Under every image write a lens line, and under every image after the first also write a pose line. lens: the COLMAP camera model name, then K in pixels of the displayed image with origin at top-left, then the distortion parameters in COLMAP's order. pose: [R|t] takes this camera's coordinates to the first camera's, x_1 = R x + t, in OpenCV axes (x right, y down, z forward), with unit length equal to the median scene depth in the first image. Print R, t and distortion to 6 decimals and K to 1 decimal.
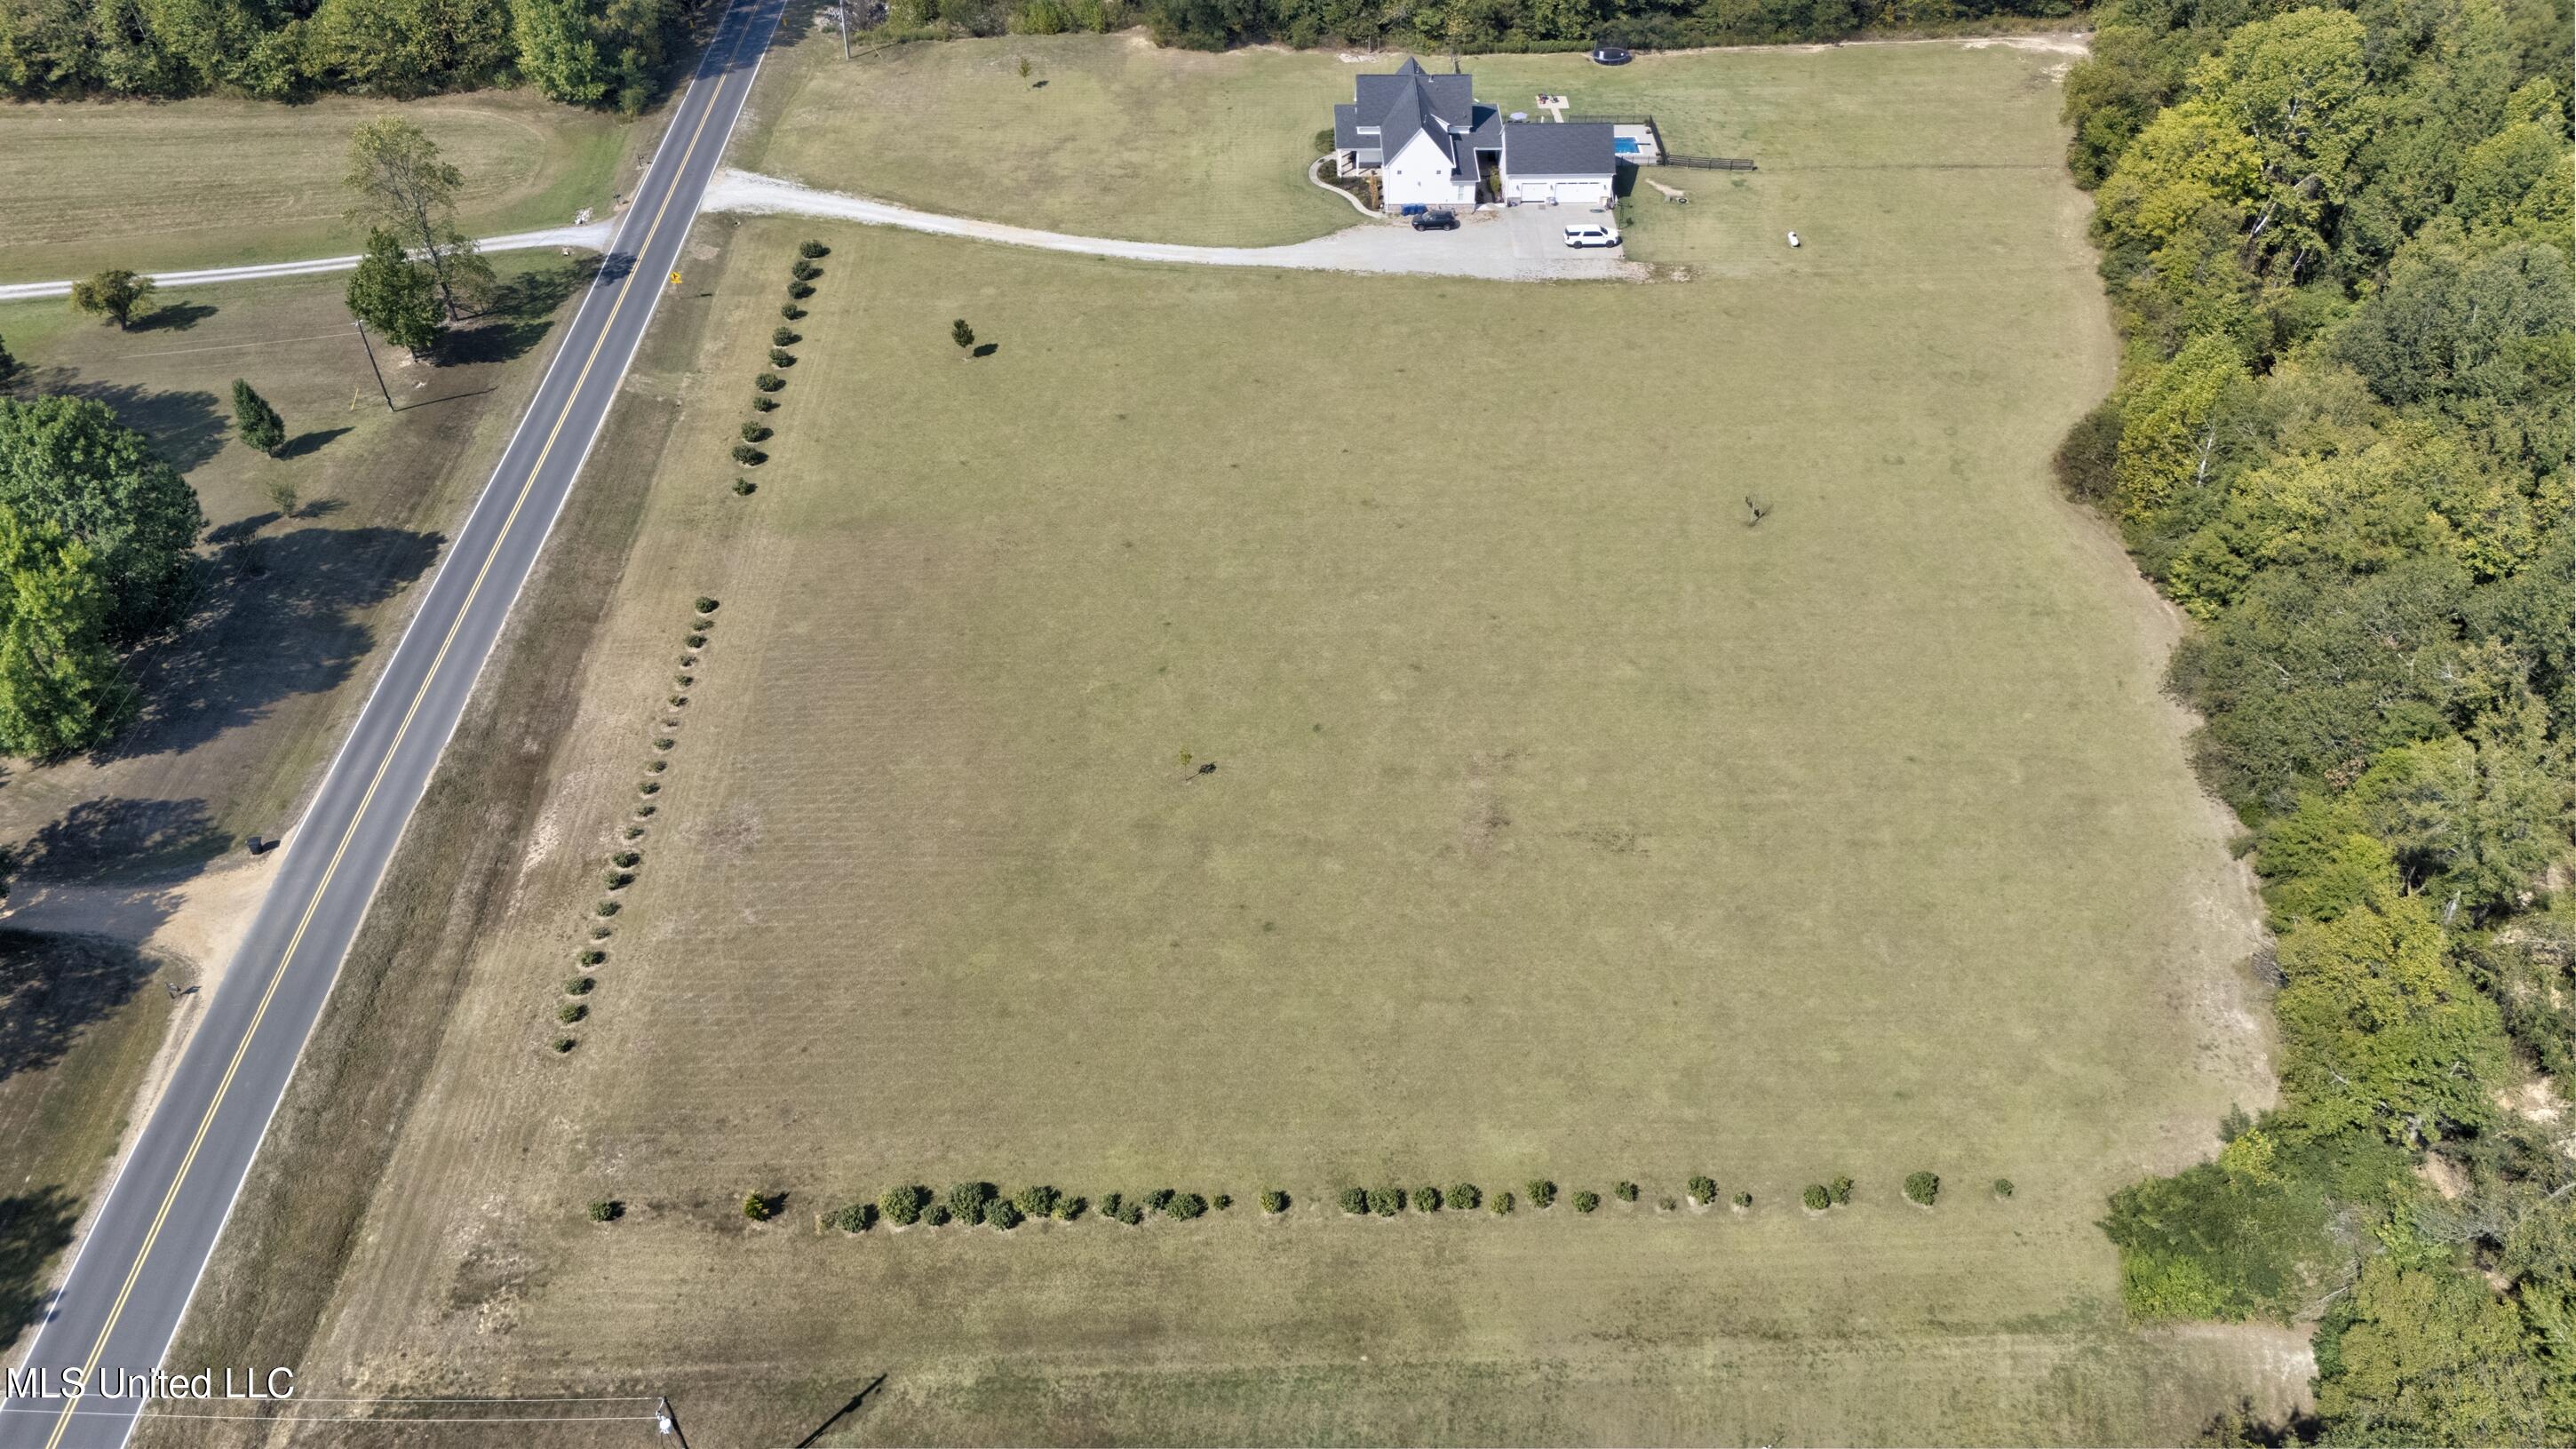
lens RADIAL K [[1900.9, 0, 1290.7], [0, 1900.9, 721.9], [0, 0, 1]] dist [0.072937, -0.074381]
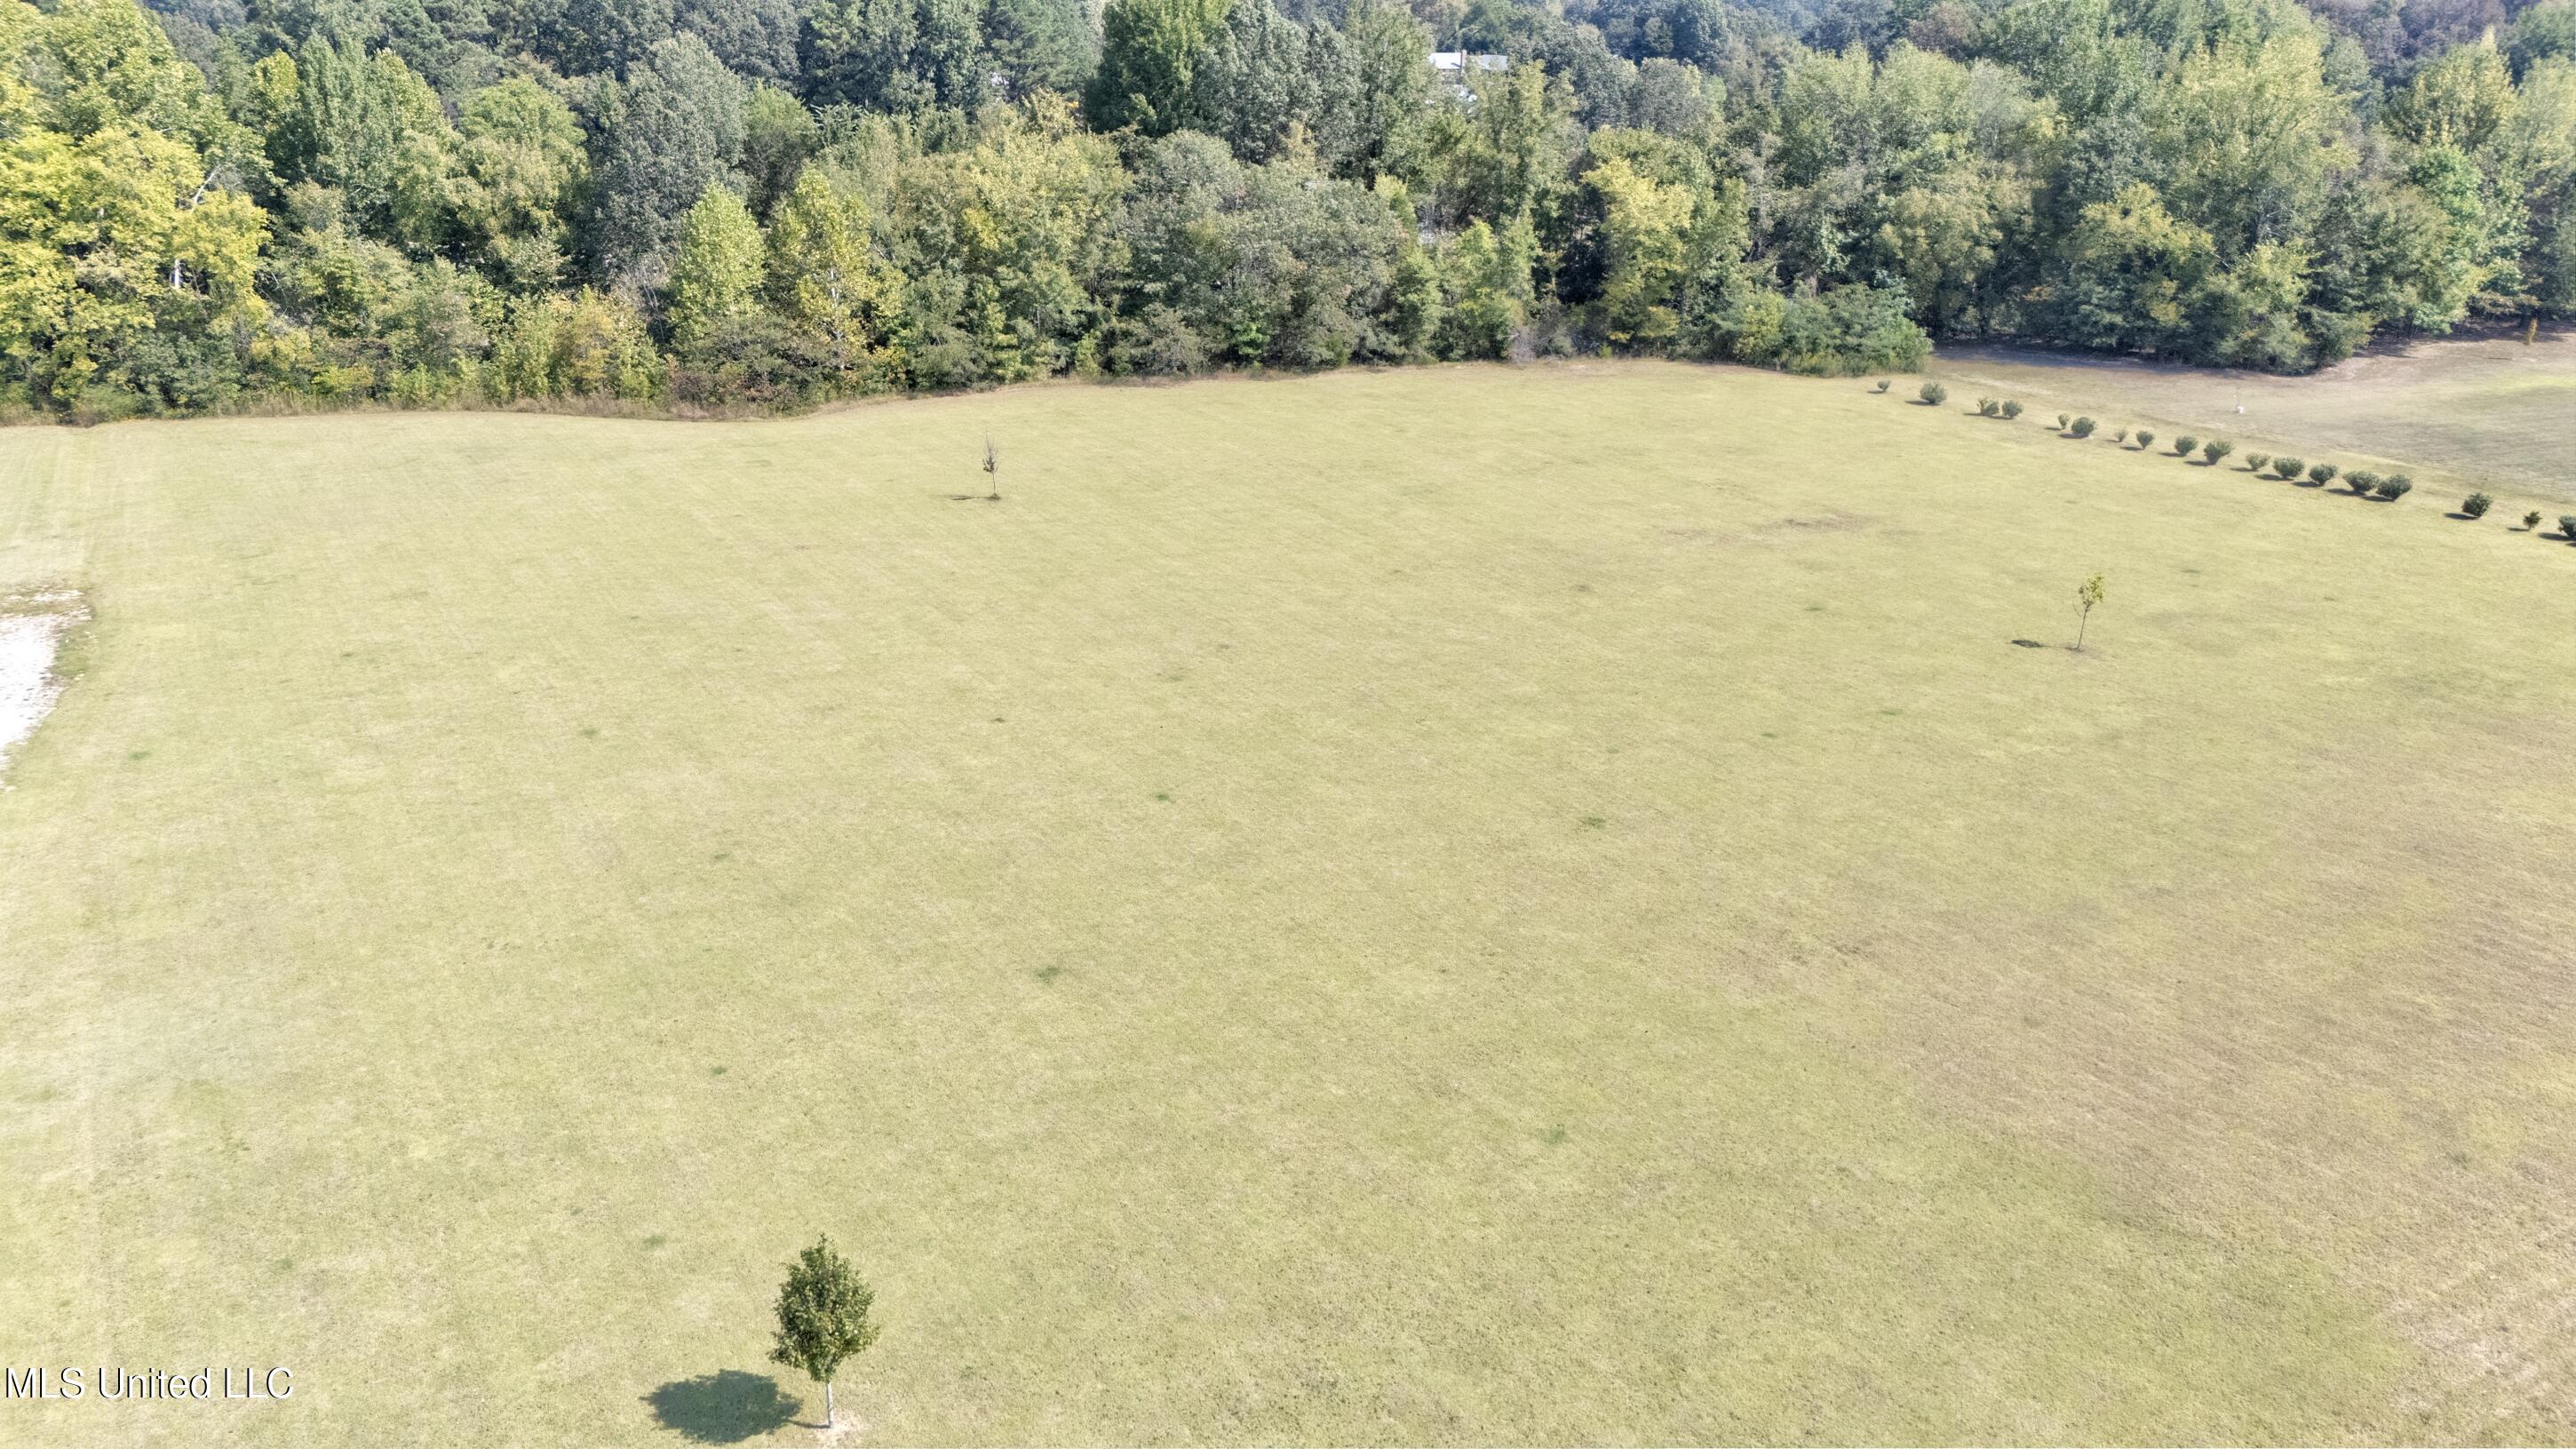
lens RADIAL K [[1900.9, 0, 1290.7], [0, 1900.9, 721.9], [0, 0, 1]] dist [0.072937, -0.074381]
pose [[-0.457485, -0.314038, 0.831918, -0.391589], [0.575066, 0.609100, 0.546165, -0.368931], [-0.678238, 0.728270, -0.098062, 1.083781]]
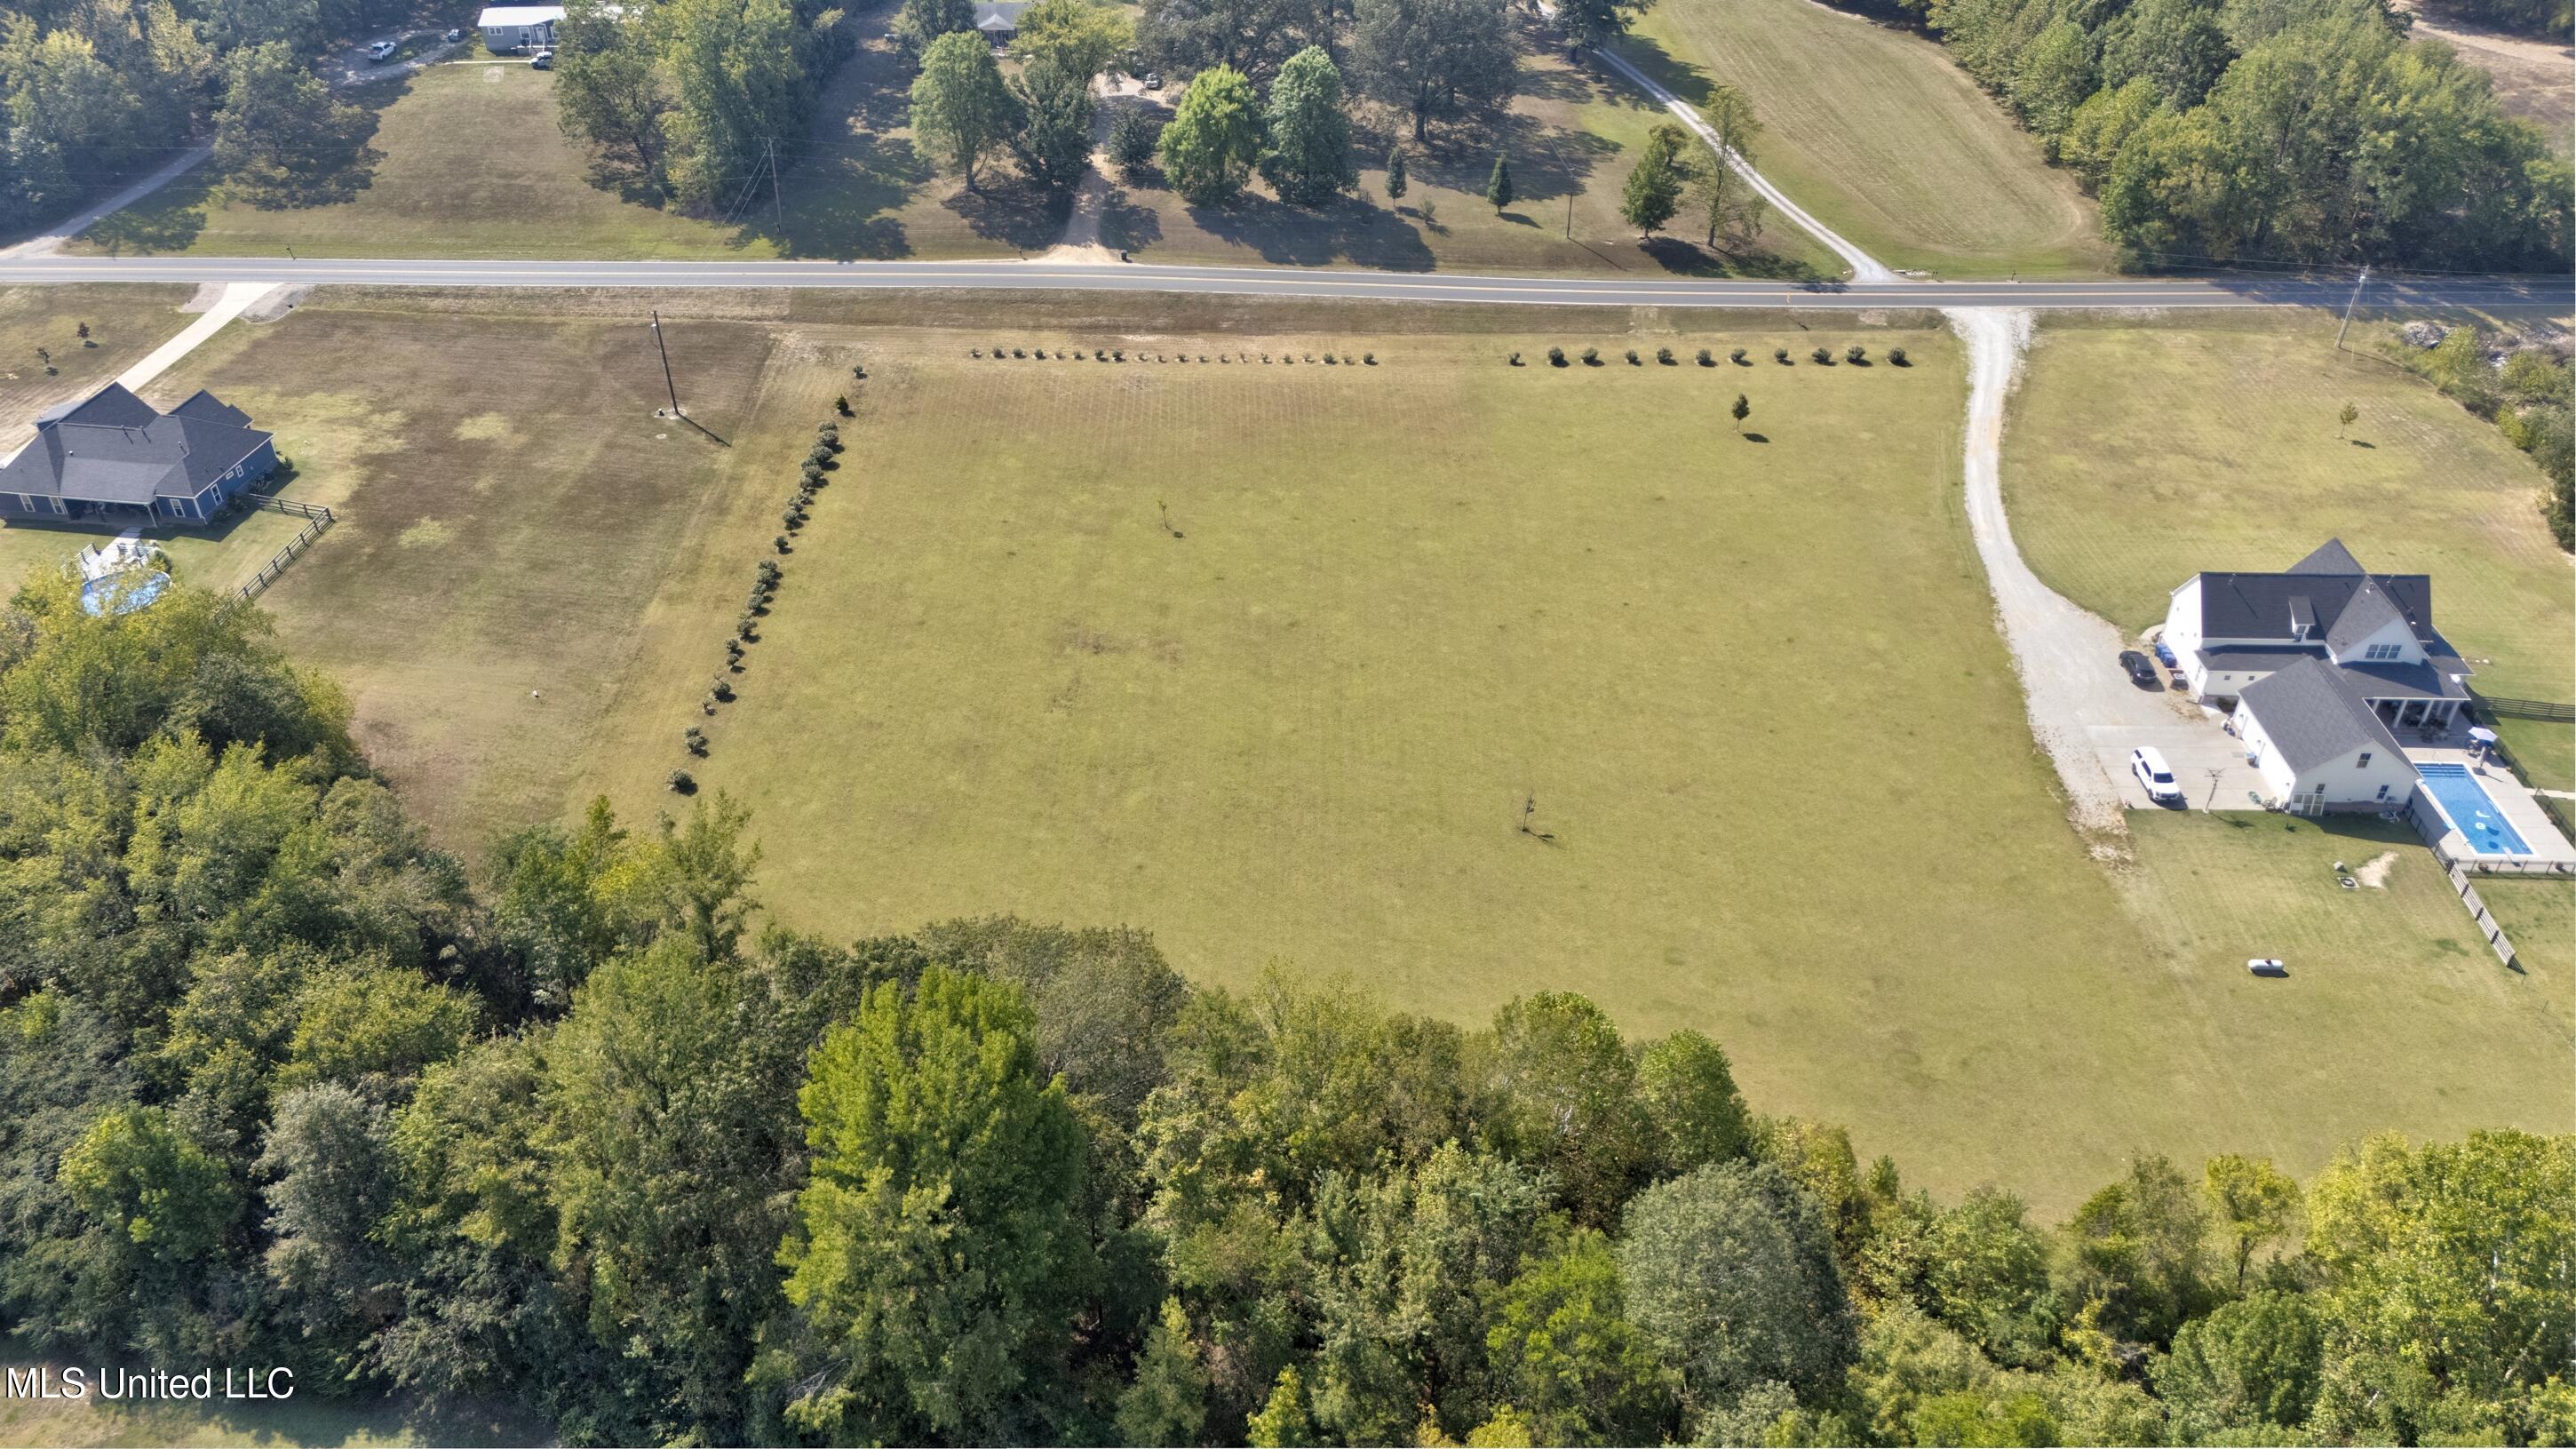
lens RADIAL K [[1900.9, 0, 1290.7], [0, 1900.9, 721.9], [0, 0, 1]] dist [0.072937, -0.074381]
pose [[-0.034321, 0.576618, -0.816293, 0.999524], [-0.656903, 0.602536, 0.453242, -0.493862], [0.753193, 0.551781, 0.358102, 0.571573]]
